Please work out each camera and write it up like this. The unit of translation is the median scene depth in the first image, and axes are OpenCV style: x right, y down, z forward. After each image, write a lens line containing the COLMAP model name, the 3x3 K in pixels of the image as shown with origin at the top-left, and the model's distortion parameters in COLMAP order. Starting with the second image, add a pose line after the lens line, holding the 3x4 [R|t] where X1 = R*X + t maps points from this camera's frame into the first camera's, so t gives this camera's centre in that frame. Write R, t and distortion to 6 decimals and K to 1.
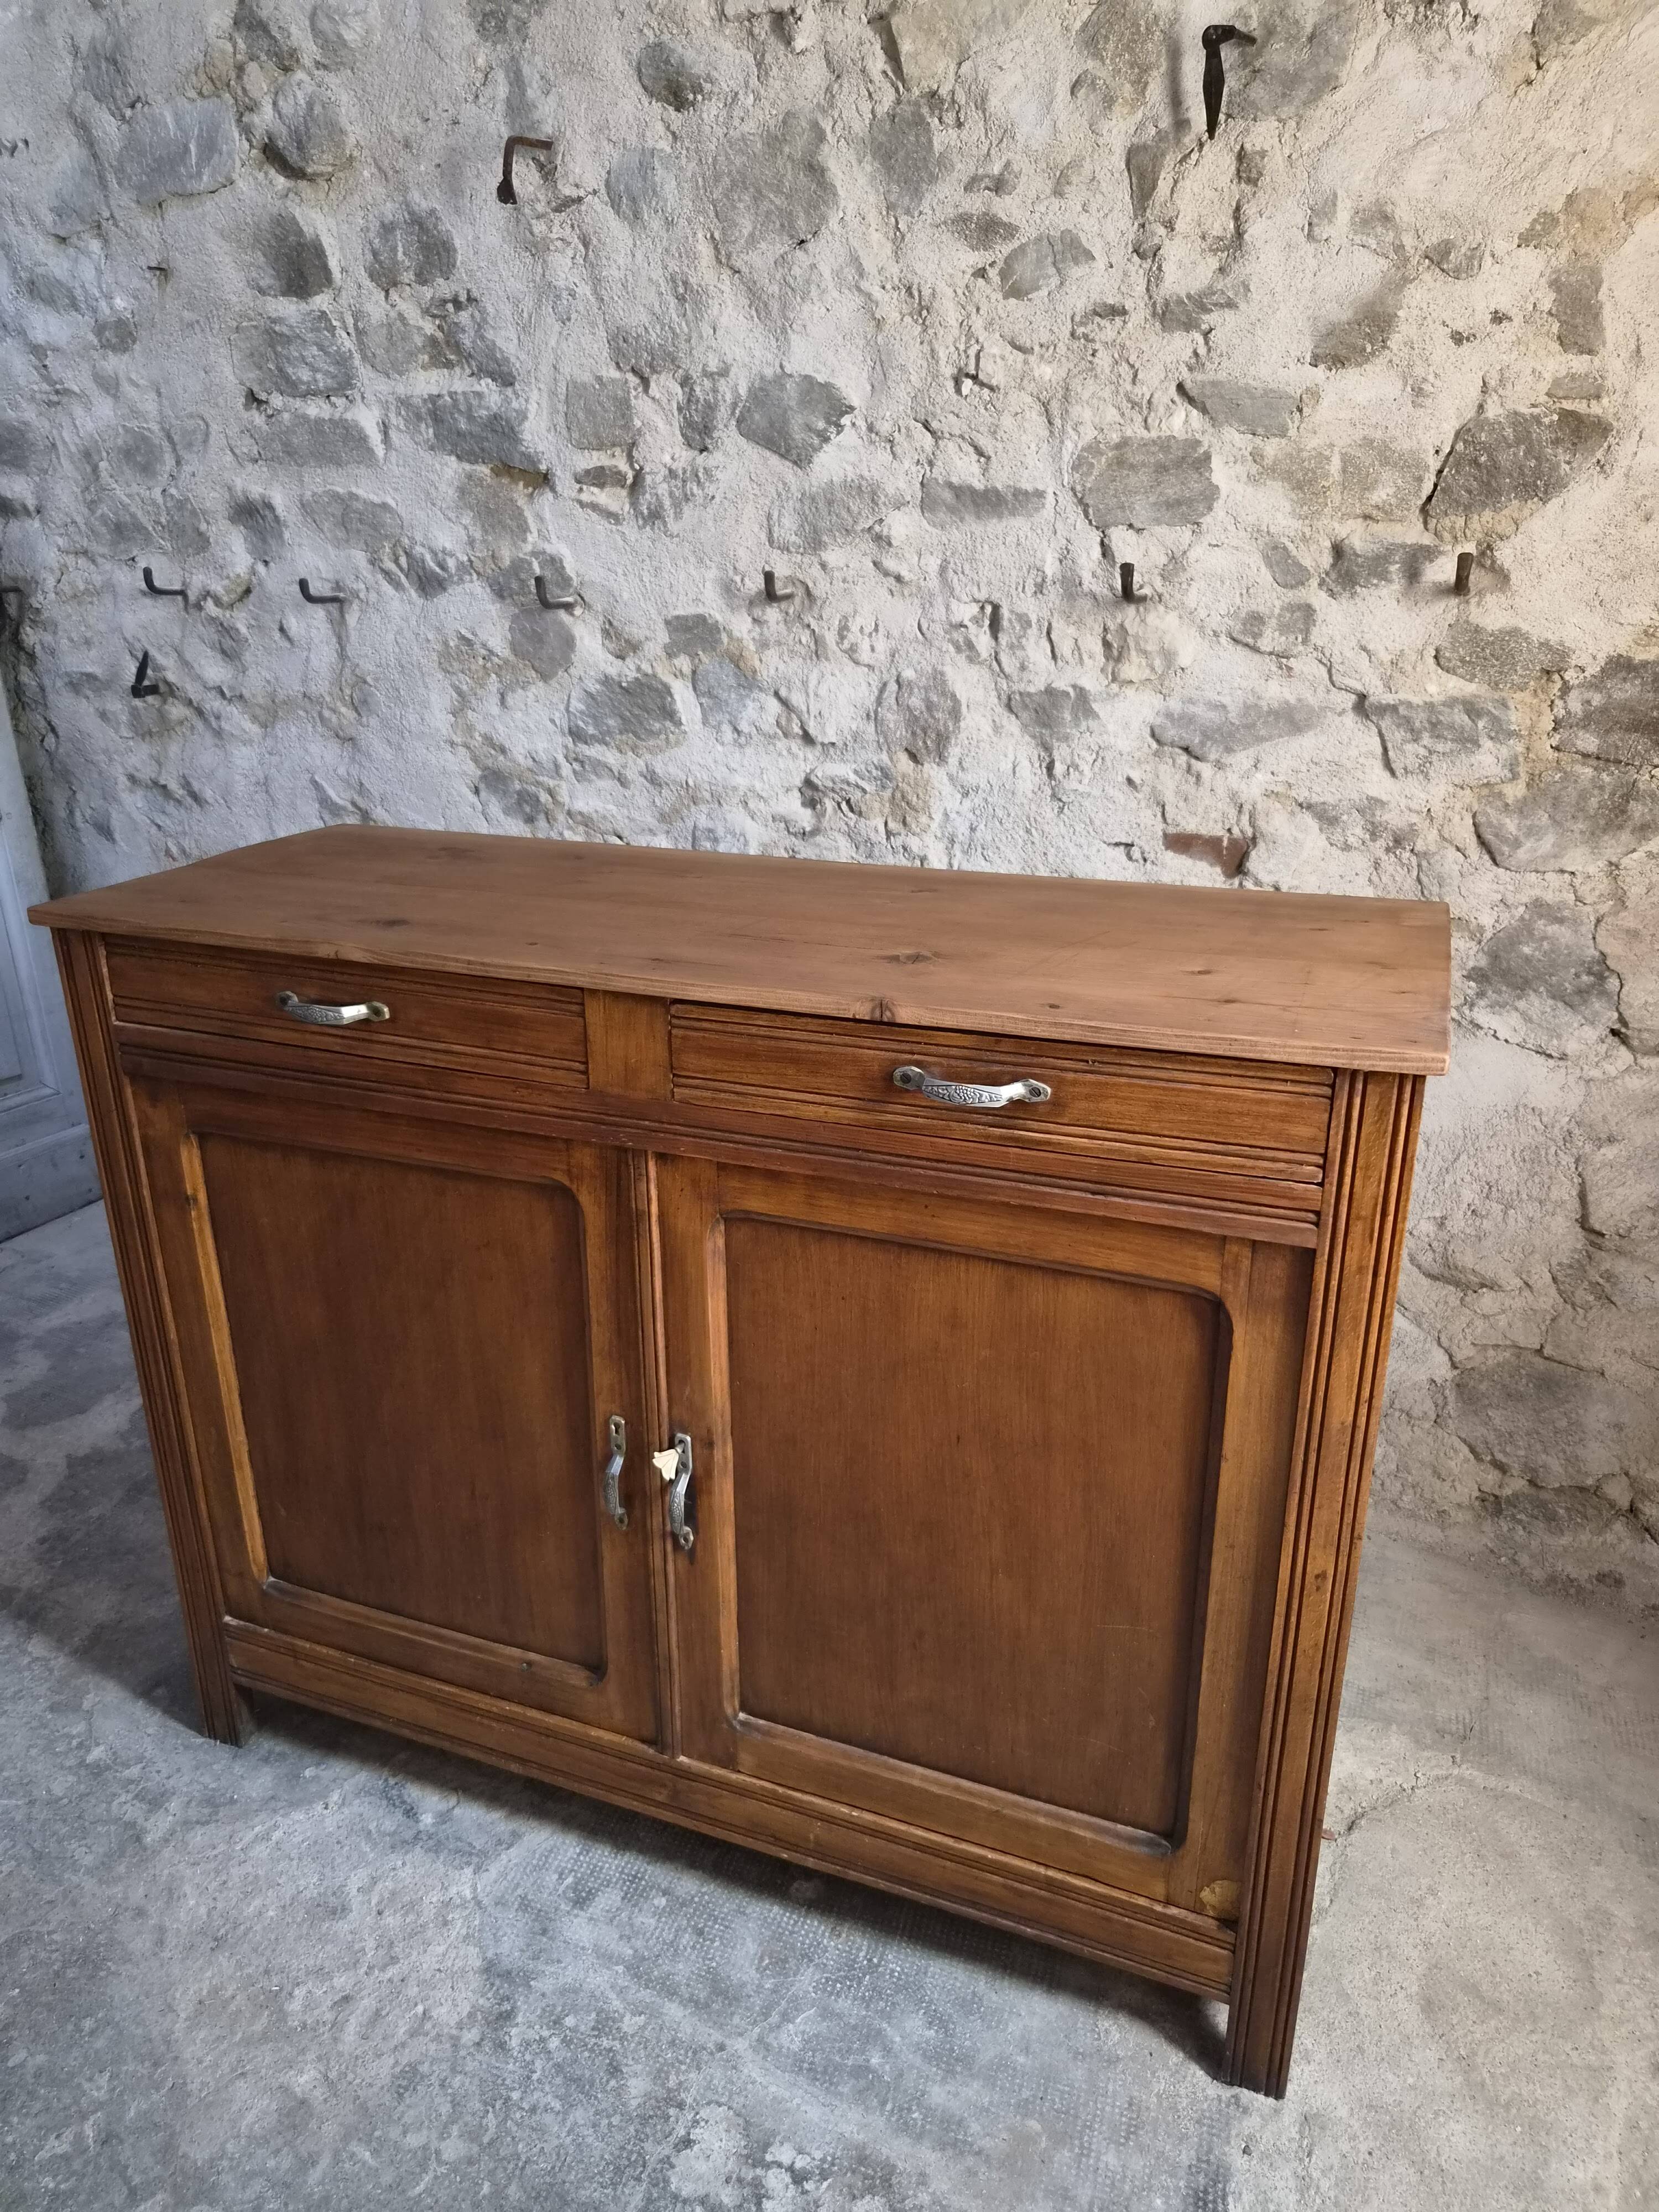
lens RADIAL K [[1492.8, 0, 821.2], [0, 1492.8, 1103.9], [0, 0, 1]] dist [0.061962, -0.049622]
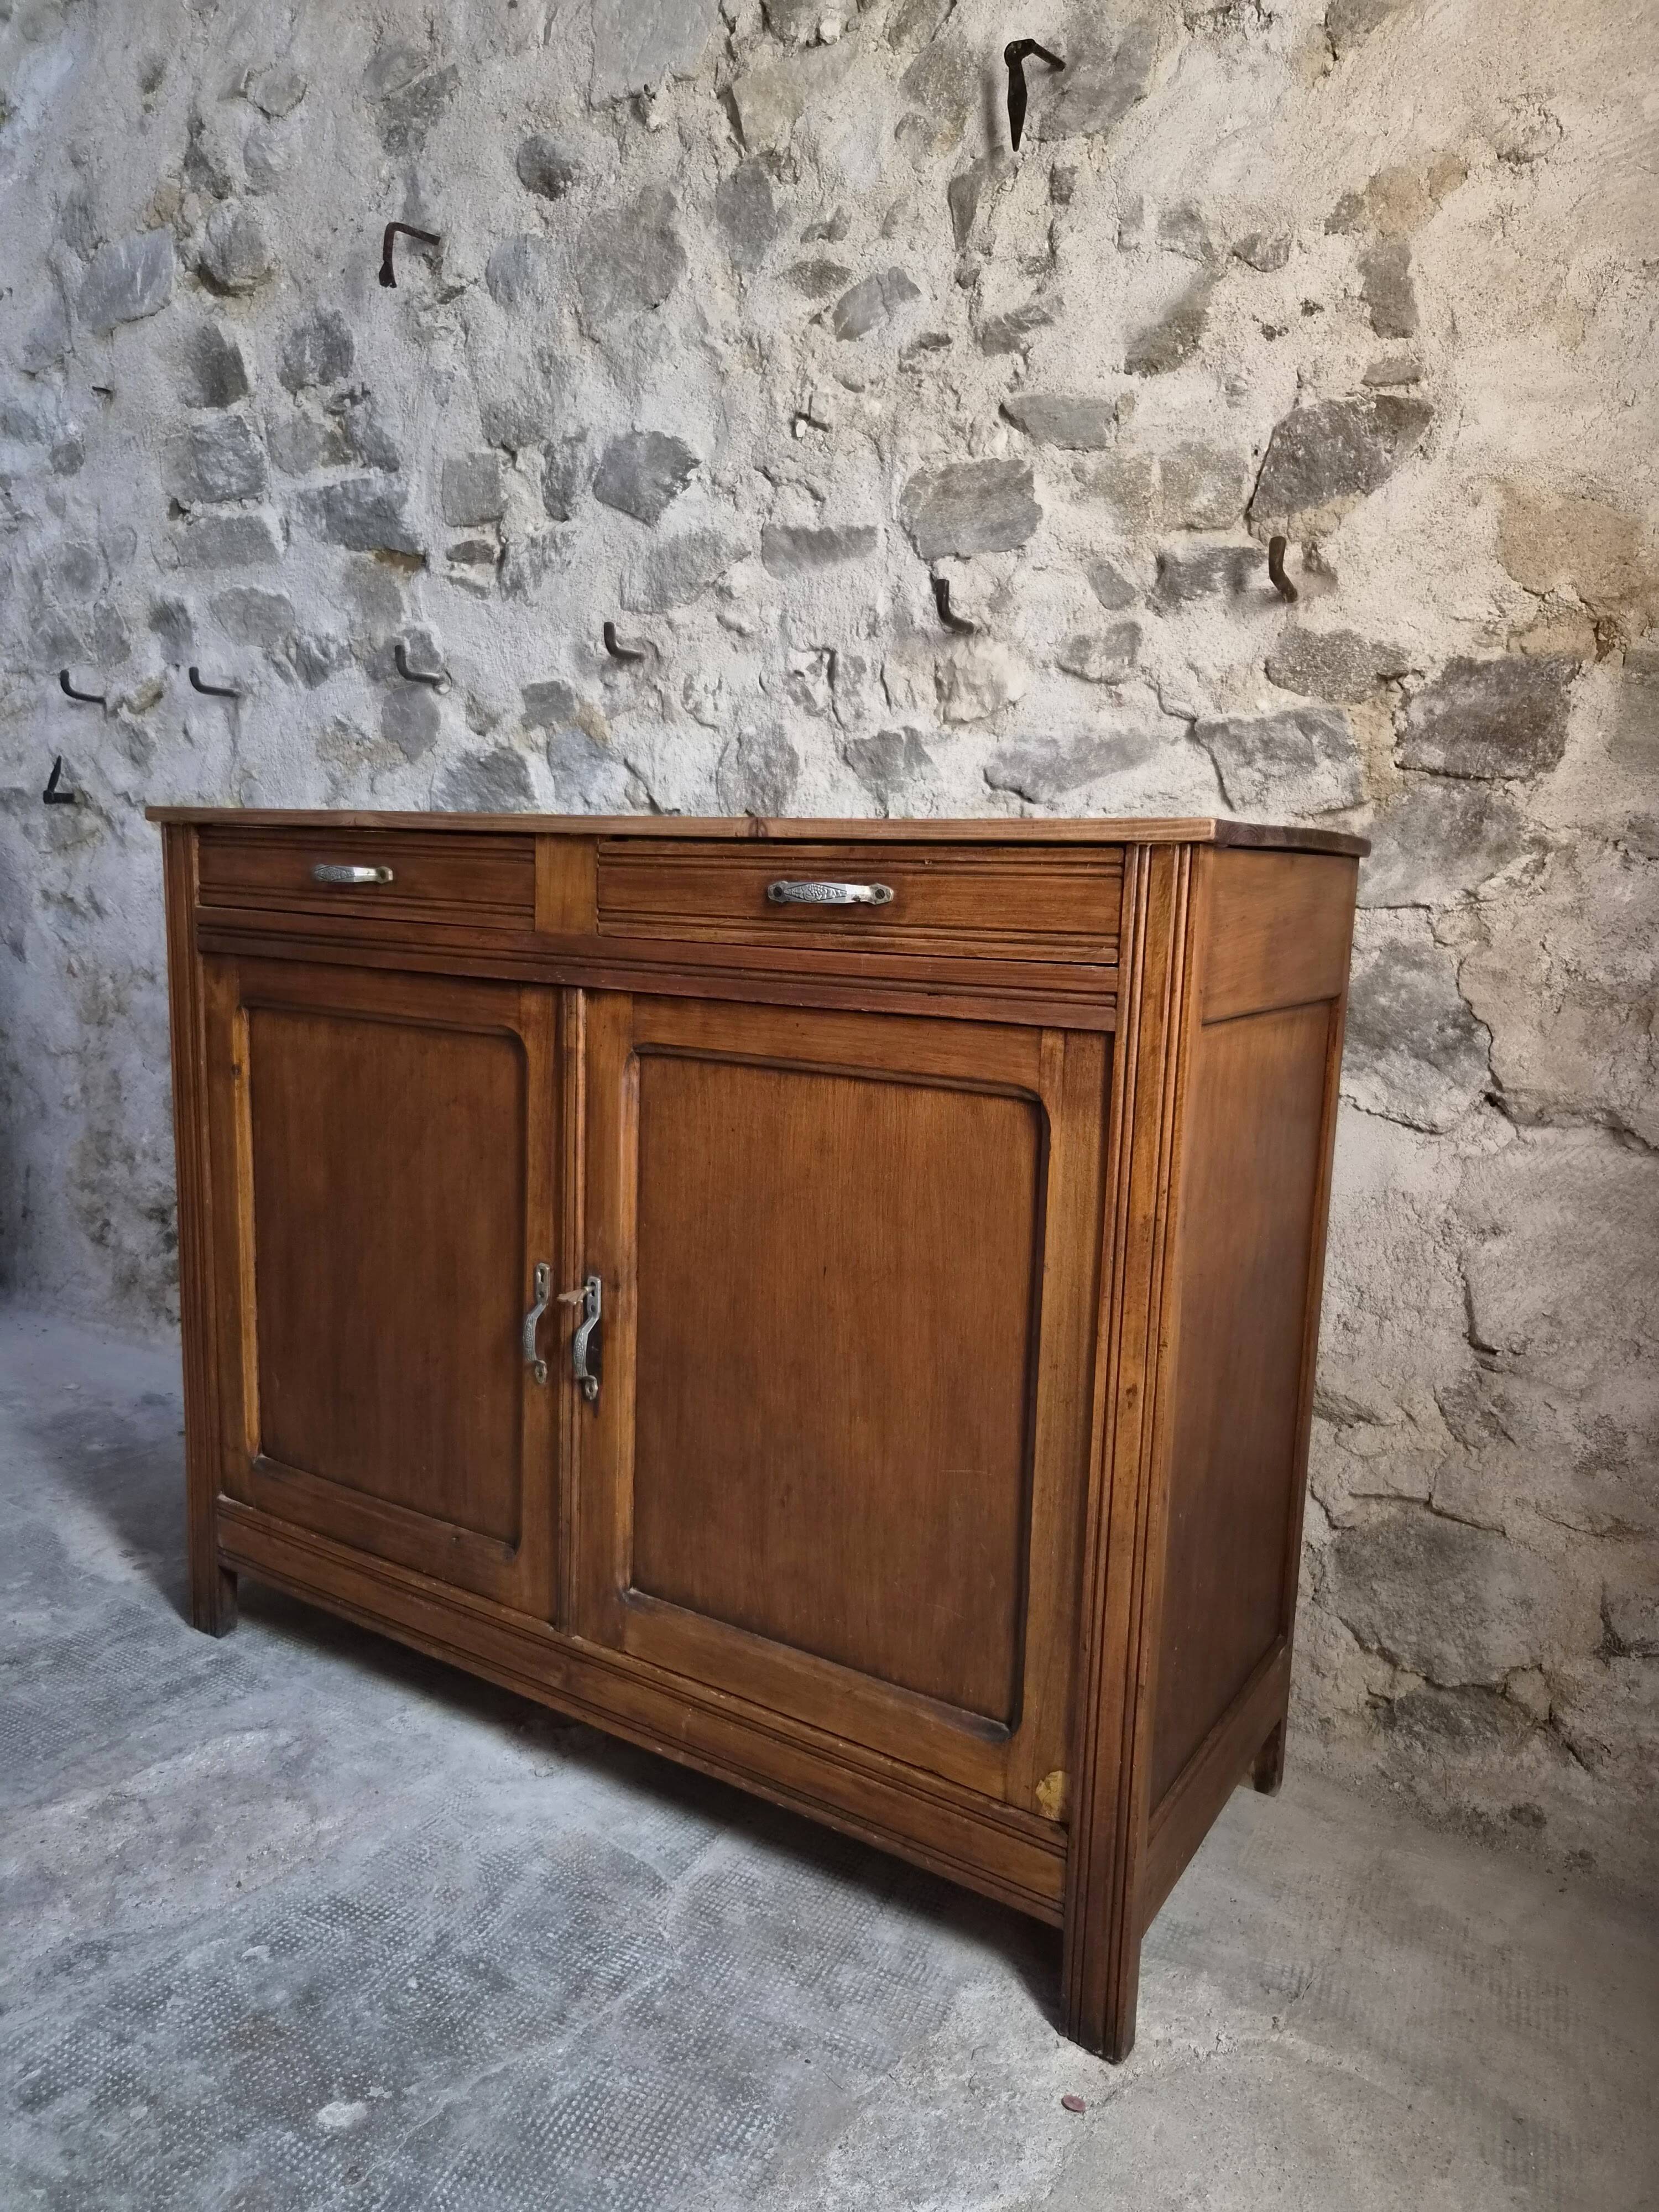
lens RADIAL K [[1496.5, 0, 846.7], [0, 1496.5, 1105.8], [0, 0, 1]] dist [0.057087, -0.045592]
pose [[0.996794, 0.051062, -0.061600, 0.198866], [-0.062953, 0.975691, -0.209913, 0.141990], [0.049384, 0.213118, 0.975778, 0.146379]]
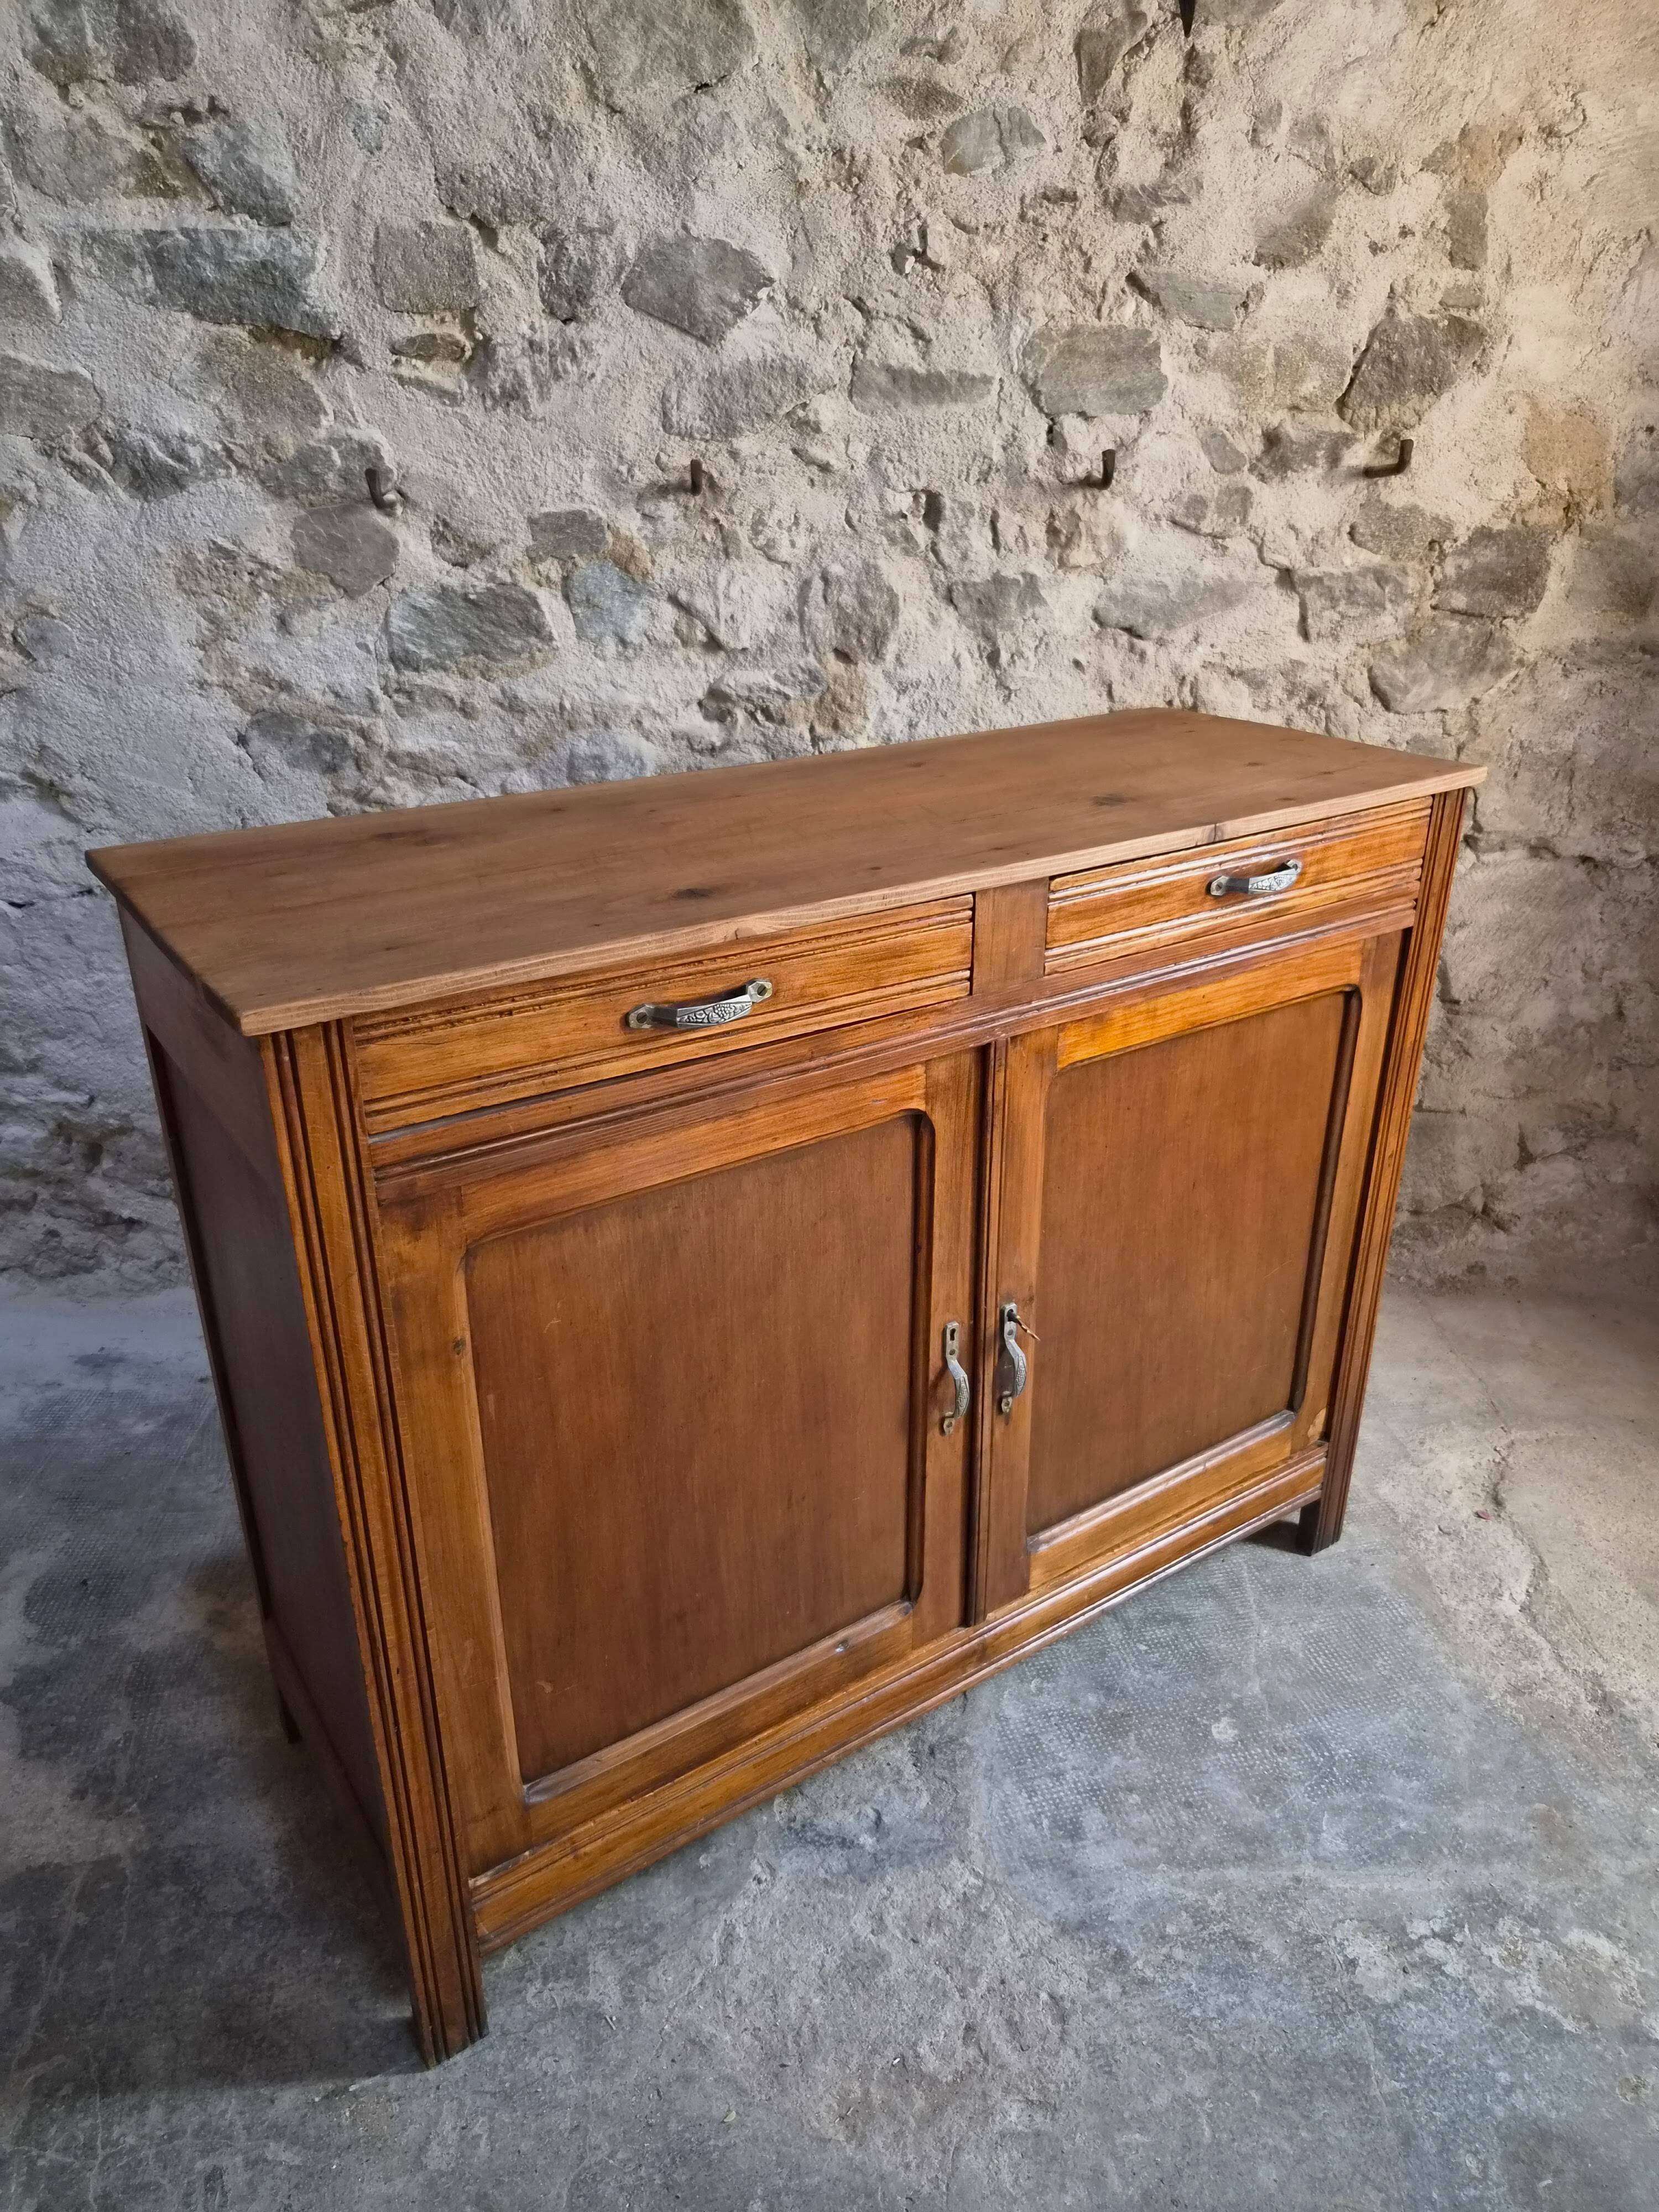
lens RADIAL K [[1494.0, 0, 827.0], [0, 1494.0, 1111.4], [0, 0, 1]] dist [0.053526, -0.041222]
pose [[0.842925, -0.217998, 0.491889, -0.525323], [0.186179, 0.975941, 0.113478, -0.060514], [-0.504792, -0.004074, 0.863231, 0.176463]]
